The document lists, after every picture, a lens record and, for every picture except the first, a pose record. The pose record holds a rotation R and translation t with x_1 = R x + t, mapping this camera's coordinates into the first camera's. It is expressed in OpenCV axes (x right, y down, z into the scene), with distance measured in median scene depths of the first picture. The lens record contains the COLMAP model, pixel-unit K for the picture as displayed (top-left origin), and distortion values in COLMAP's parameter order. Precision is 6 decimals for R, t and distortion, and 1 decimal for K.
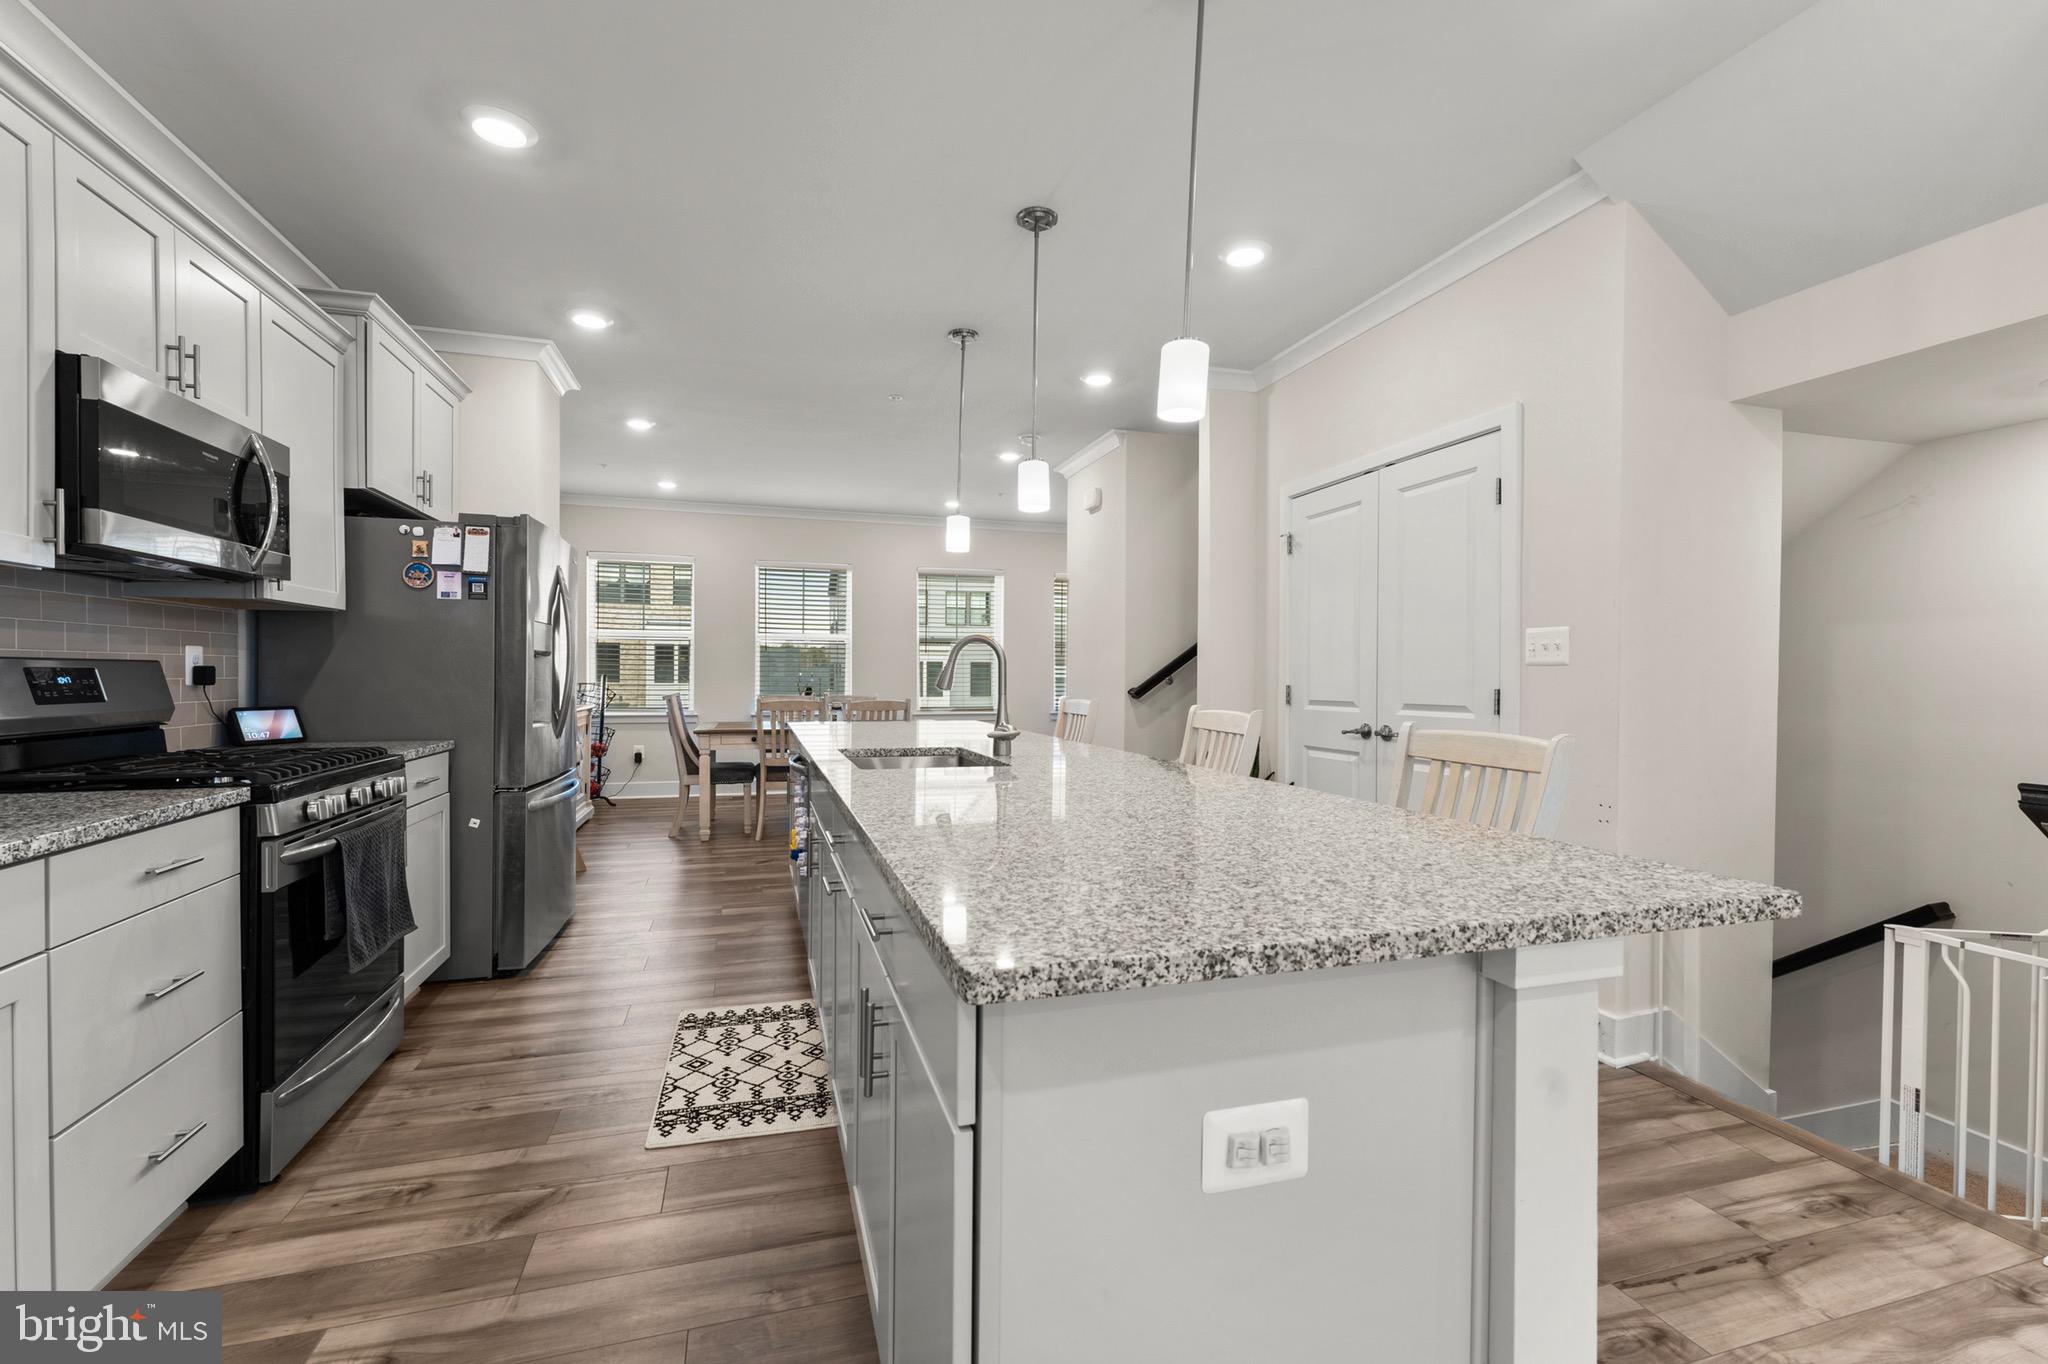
lens RADIAL K [[832.2, 0, 991.5], [0, 832.2, 673.4], [0, 0, 1]] dist [-0.003697, 0.001189]
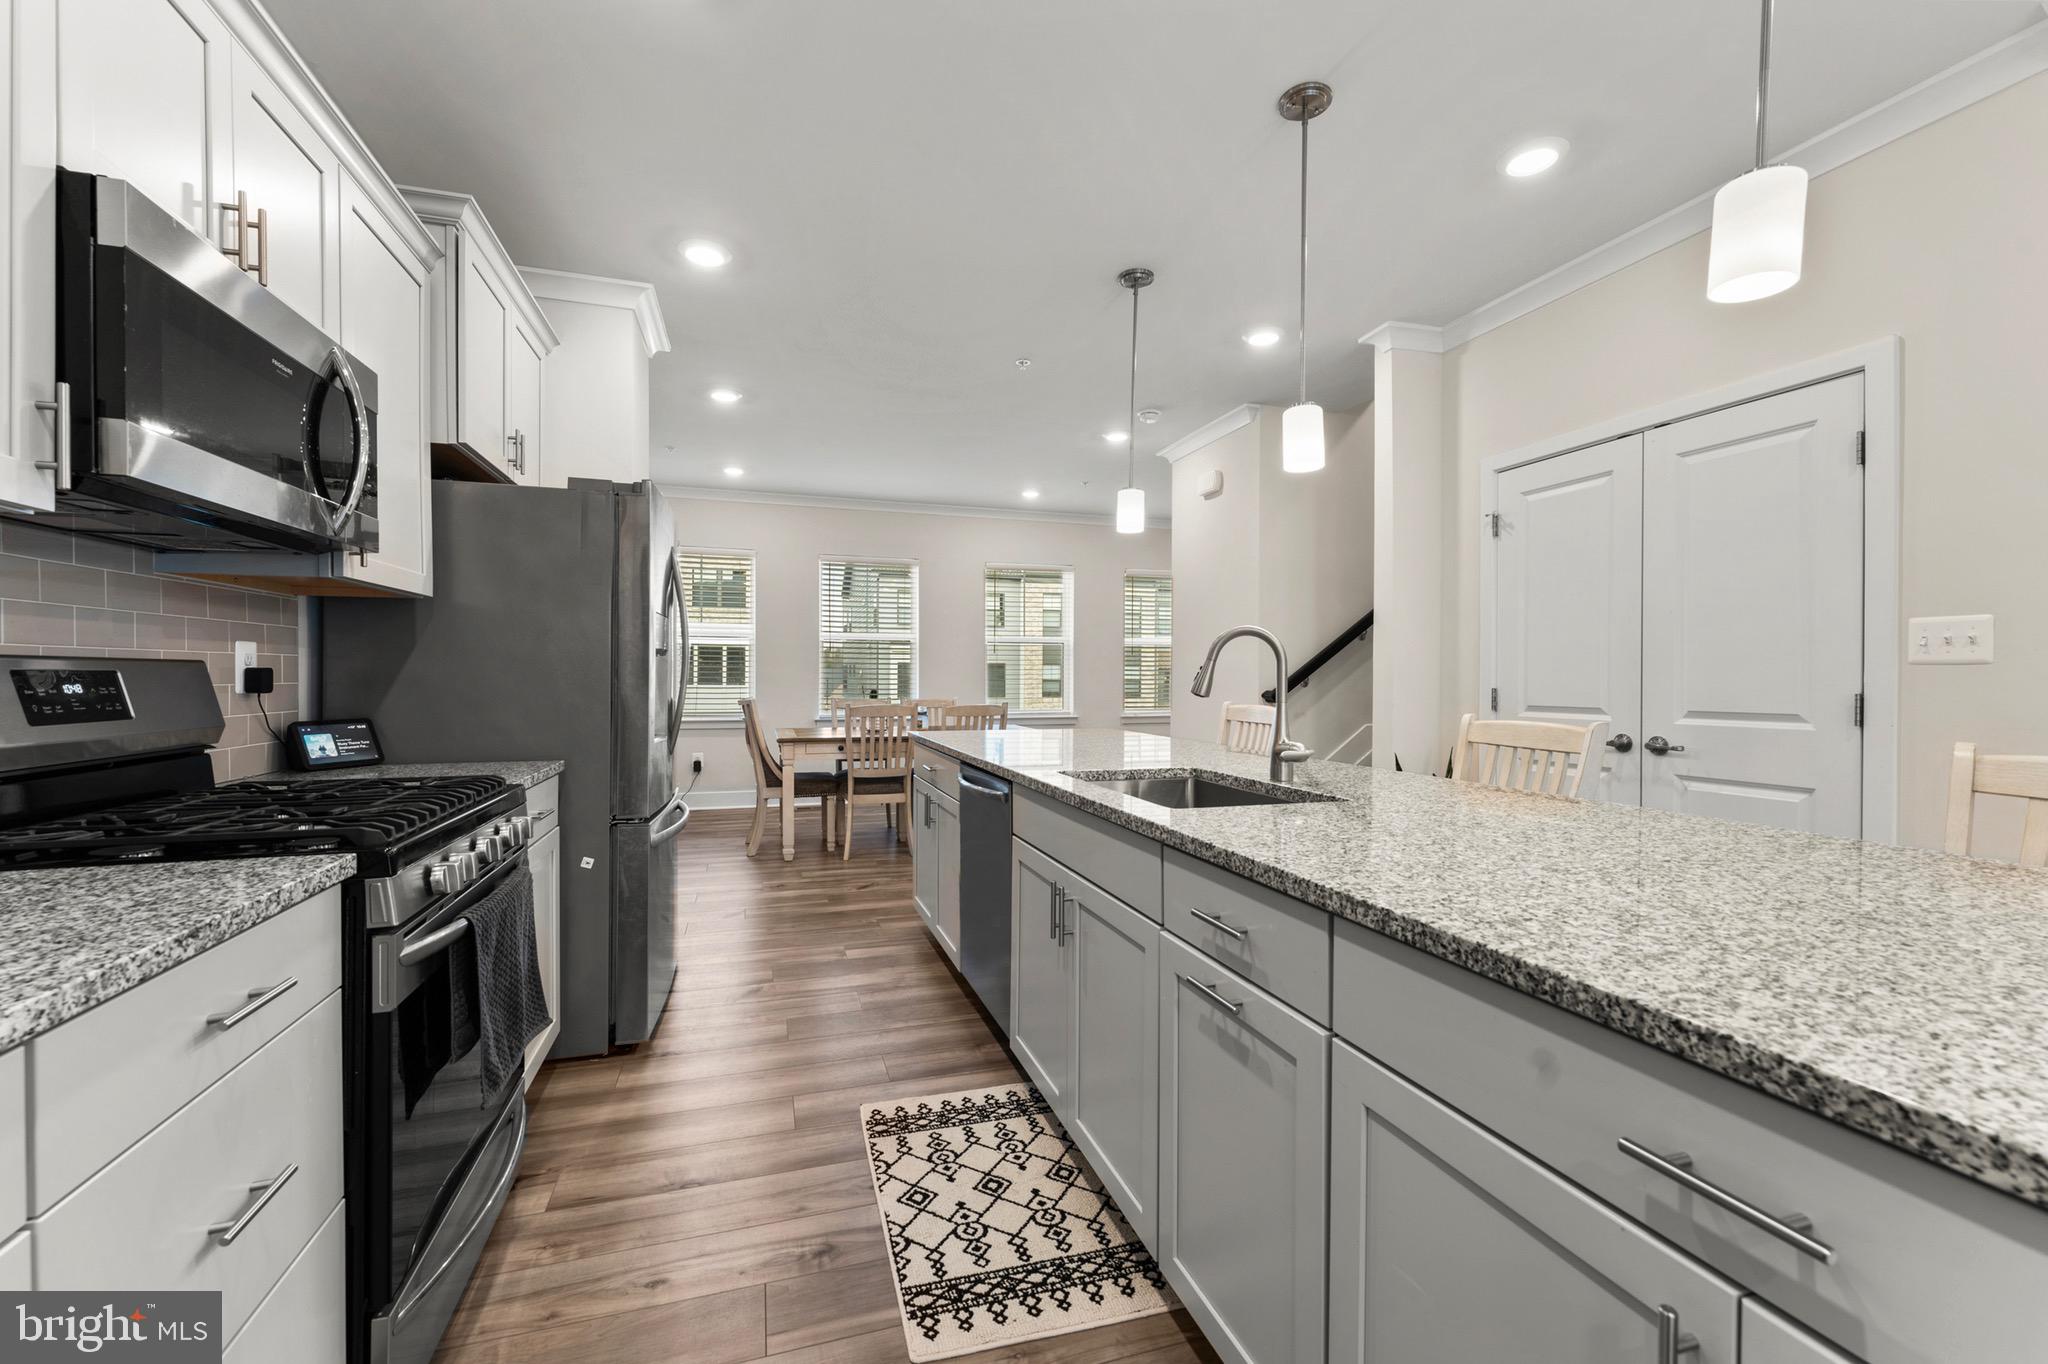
lens RADIAL K [[832.2, 0, 1007.1], [0, 832.2, 673.5], [0, 0, 1]] dist [-0.003697, 0.001189]
pose [[0.999997, -0.001460, -0.001902, -0.247165], [0.001458, 0.999998, -0.001150, -0.001550], [0.001903, 0.001147, 0.999998, 0.226592]]
